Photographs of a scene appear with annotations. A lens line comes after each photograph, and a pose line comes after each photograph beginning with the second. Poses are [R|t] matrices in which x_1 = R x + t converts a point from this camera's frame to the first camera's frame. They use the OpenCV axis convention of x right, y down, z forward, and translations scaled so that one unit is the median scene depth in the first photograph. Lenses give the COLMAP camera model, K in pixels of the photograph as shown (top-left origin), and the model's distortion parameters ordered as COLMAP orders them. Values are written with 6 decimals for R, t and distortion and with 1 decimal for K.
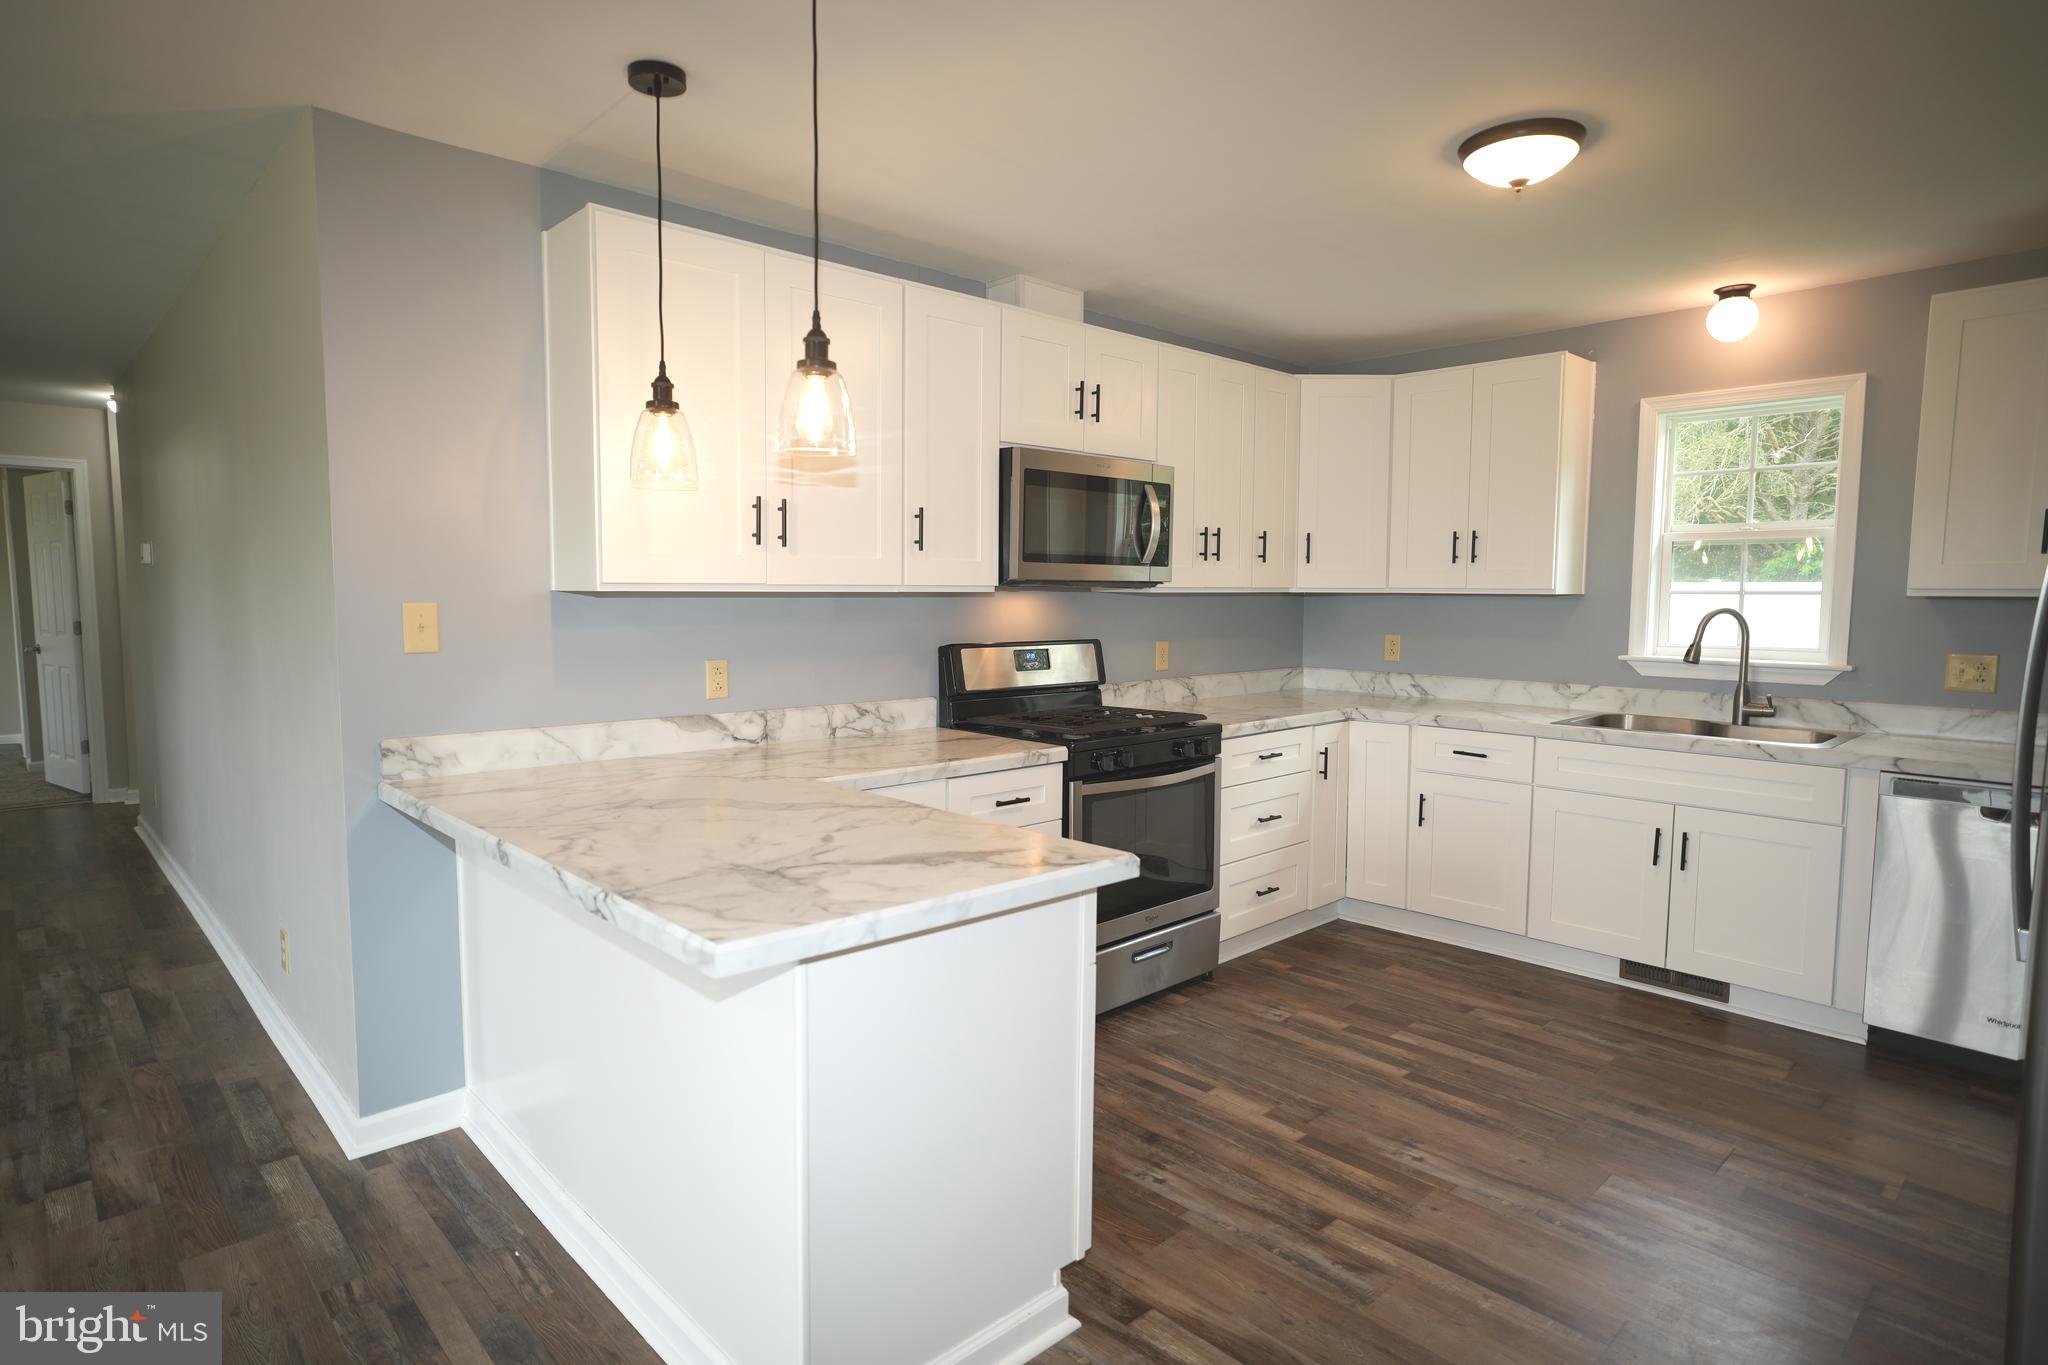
lens RADIAL K [[1105.3, 0, 1024.0], [0, 1105.3, 682.5], [0, 0, 1]] dist [-0.035972, 0.035776]
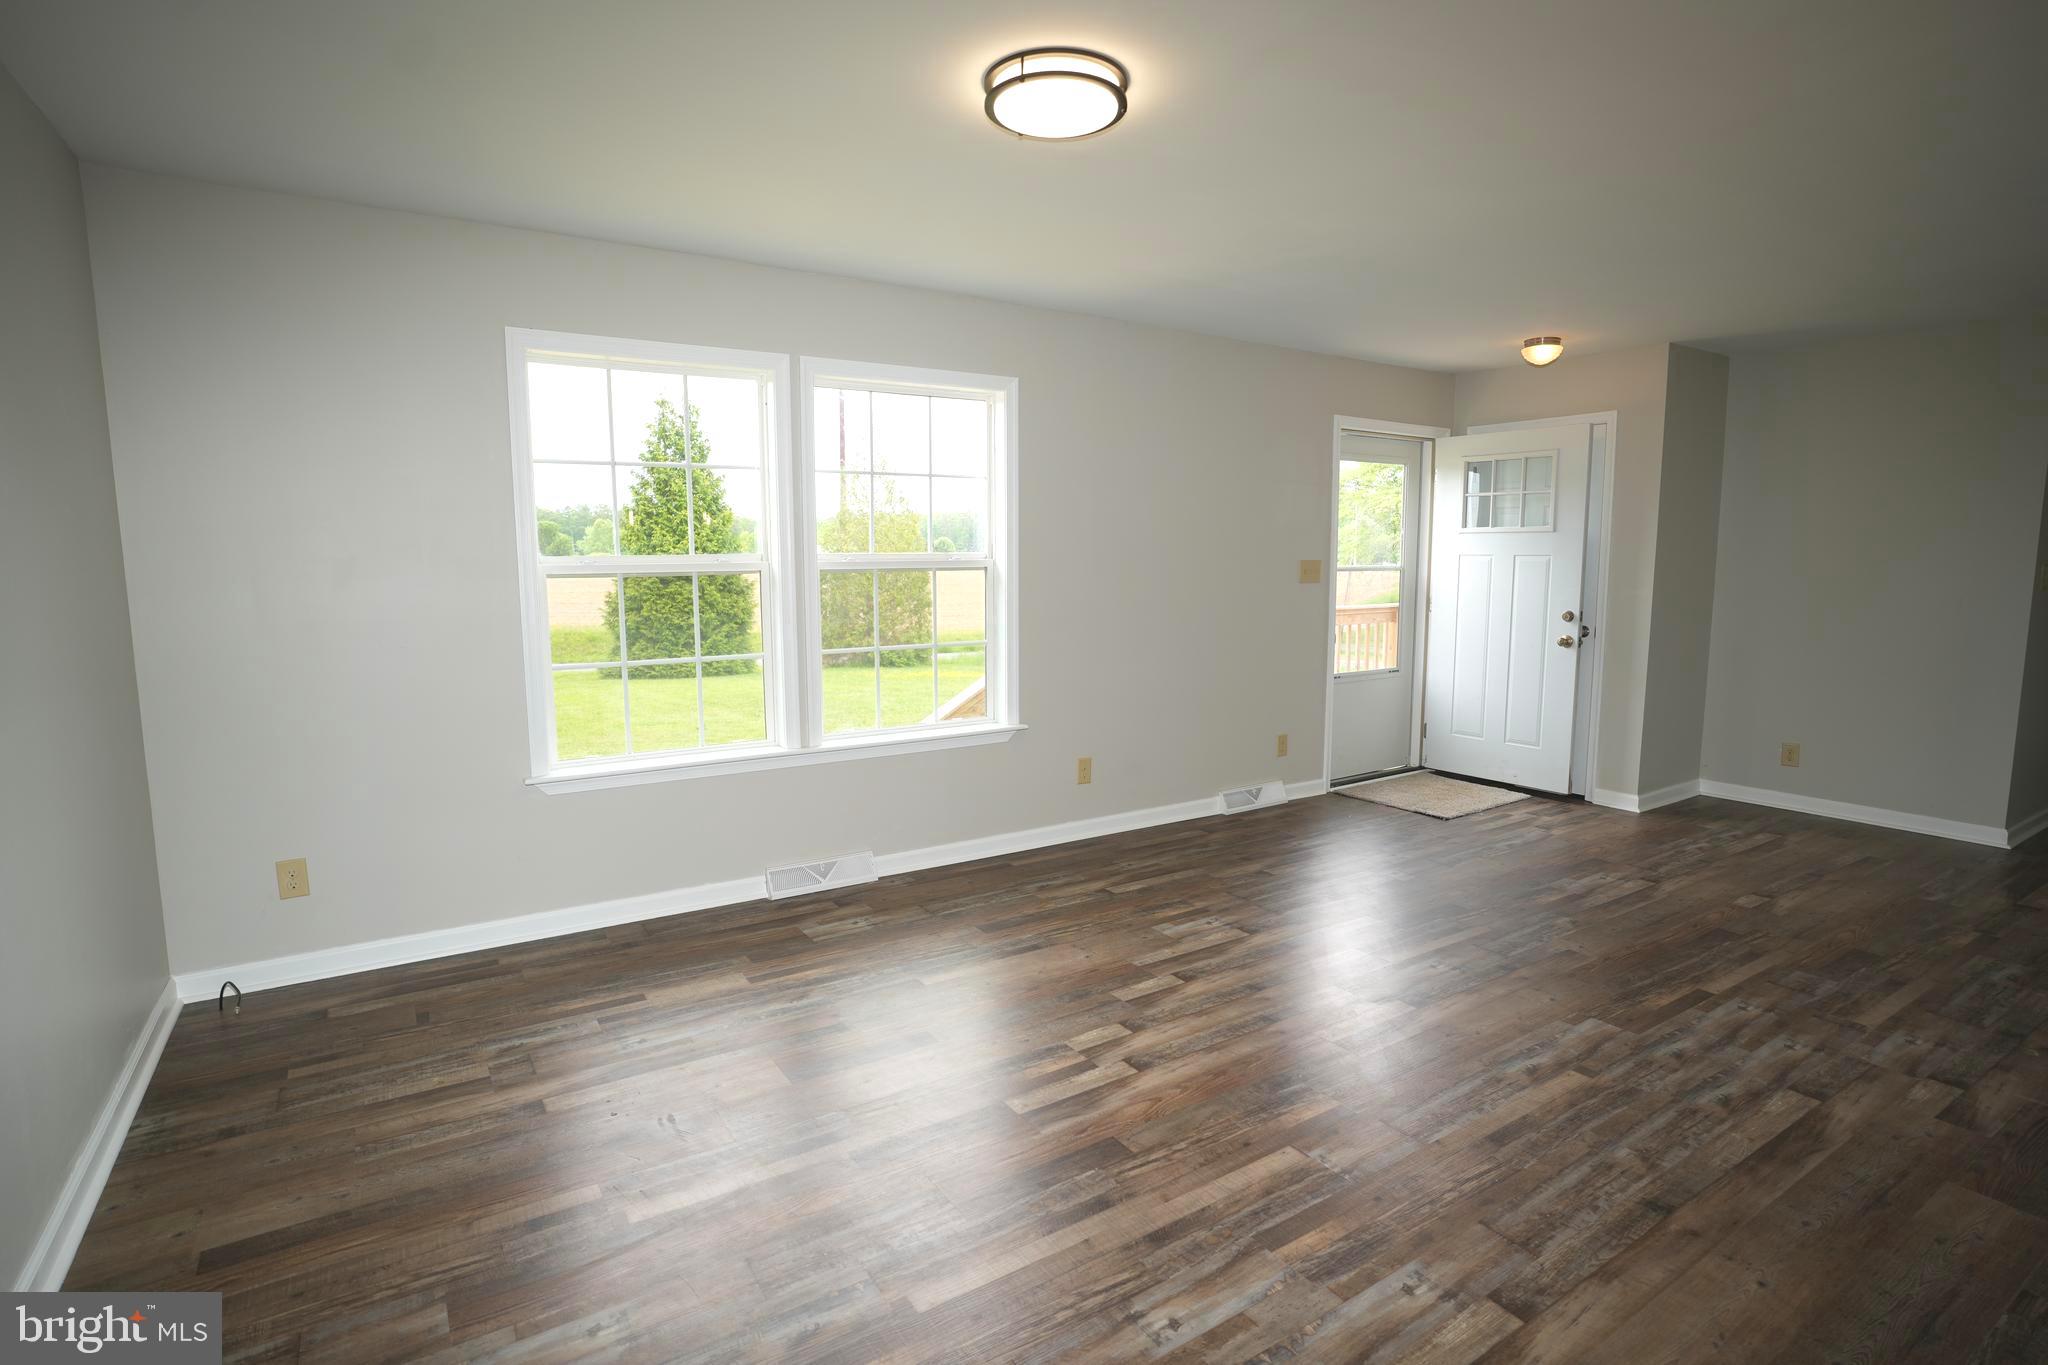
lens RADIAL K [[1012.2, 0, 1024.0], [0, 1012.2, 682.5], [0, 0, 1]] dist [-0.045365, 0.021988]
pose [[-0.182683, 0.116297, -0.976269, 0.185196], [-0.079222, 0.988009, 0.132520, -0.009381], [0.979975, 0.101551, -0.171279, 0.143222]]
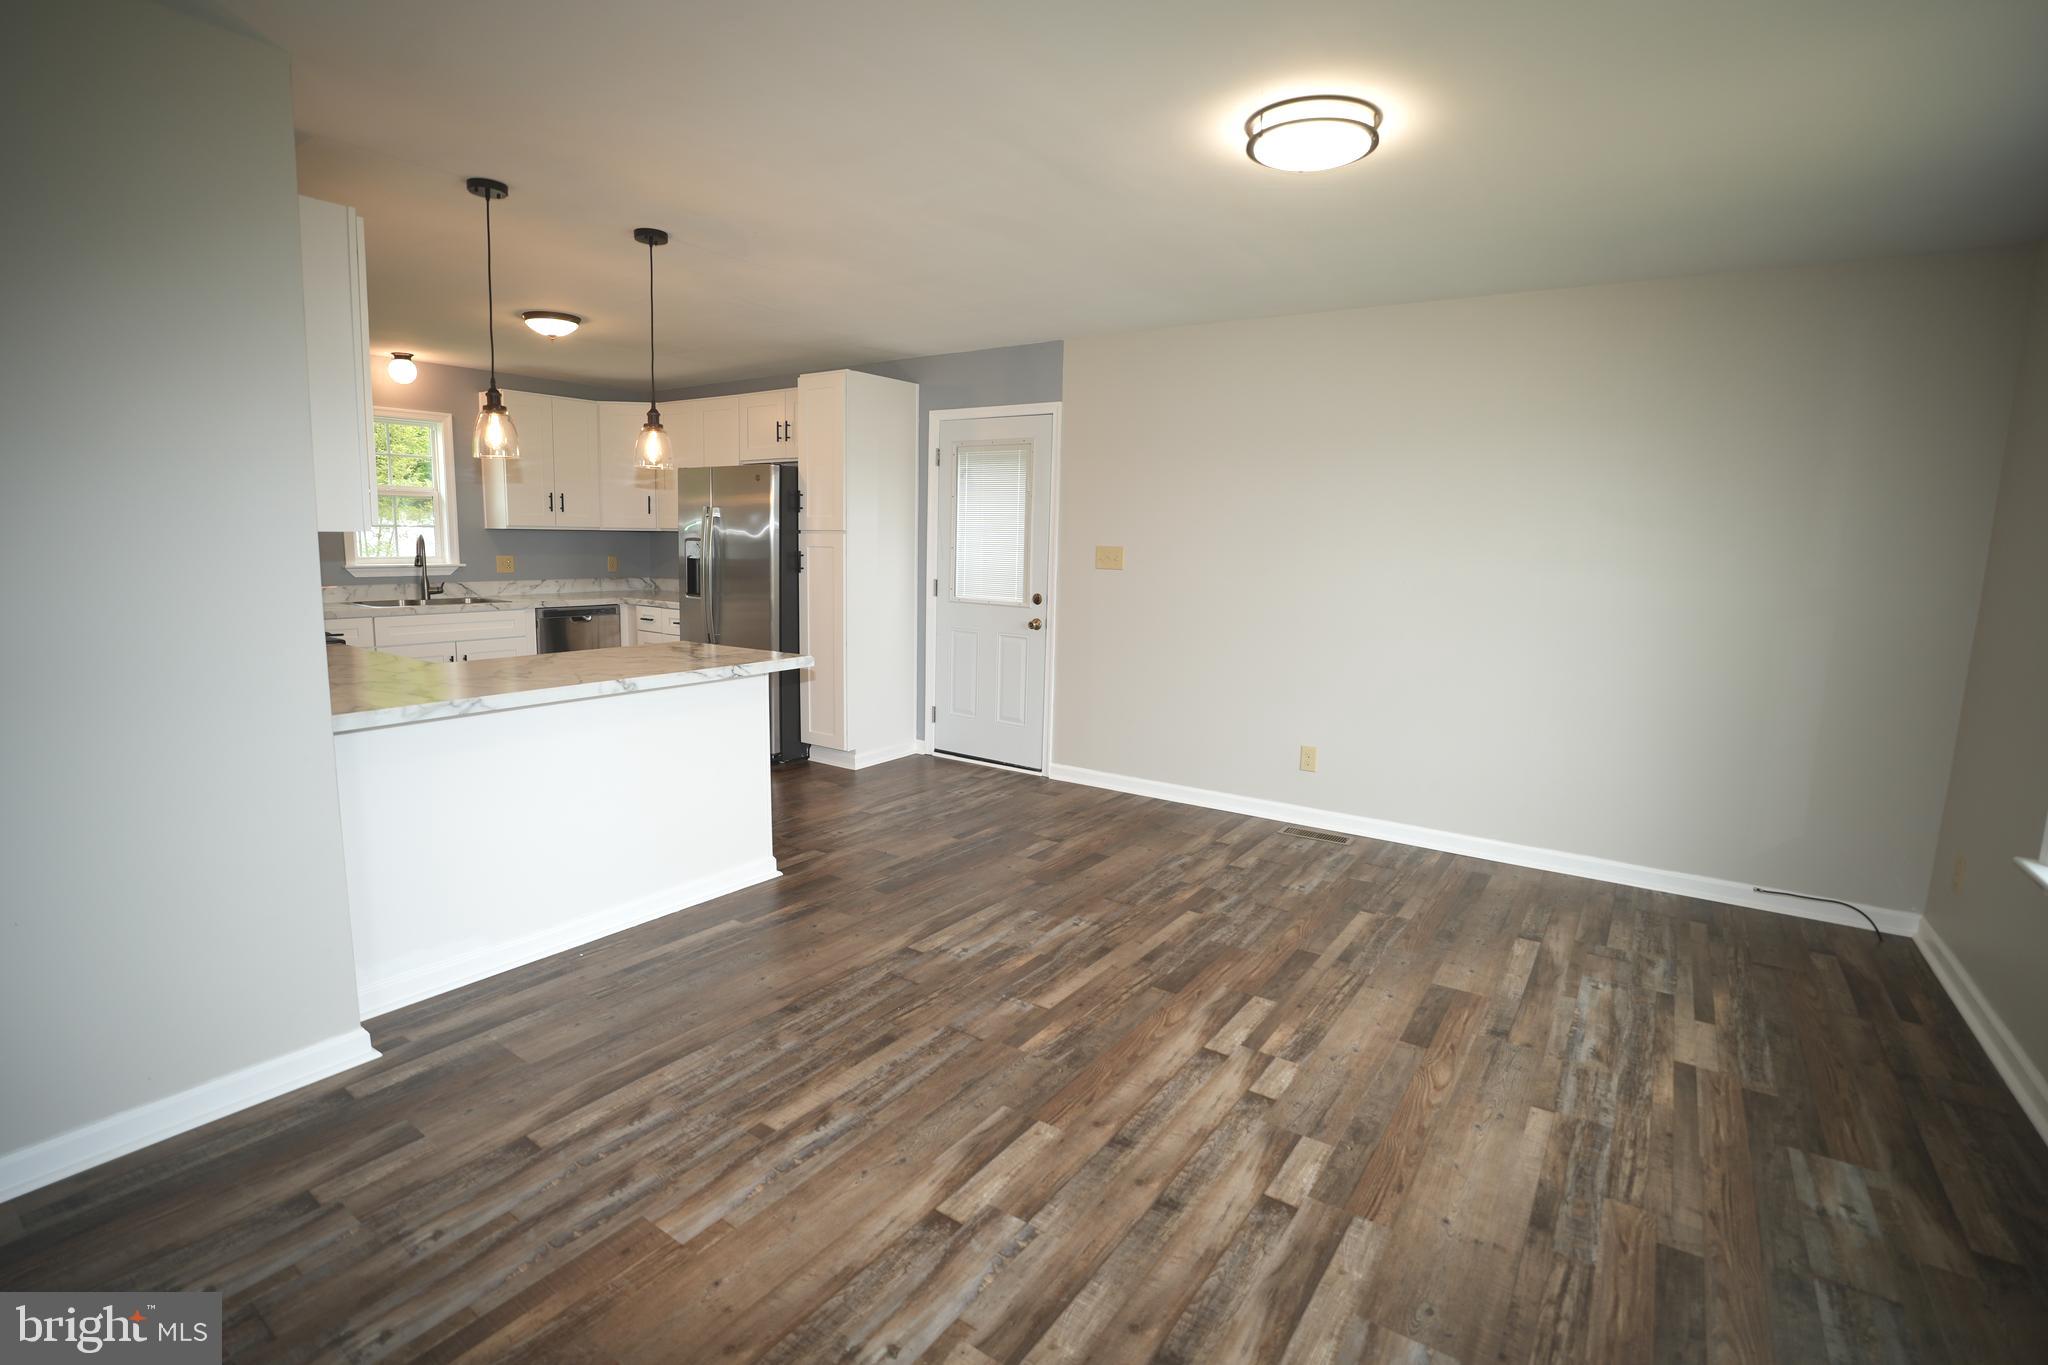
lens RADIAL K [[952.4, 0, 1024.0], [0, 952.4, 682.5], [0, 0, 1]] dist [-0.070357, 0.023434]
pose [[-0.207704, -0.157743, 0.965389, -1.180039], [0.054058, 0.983553, 0.172342, -0.041960], [-0.976697, 0.087983, -0.195761, 0.385791]]
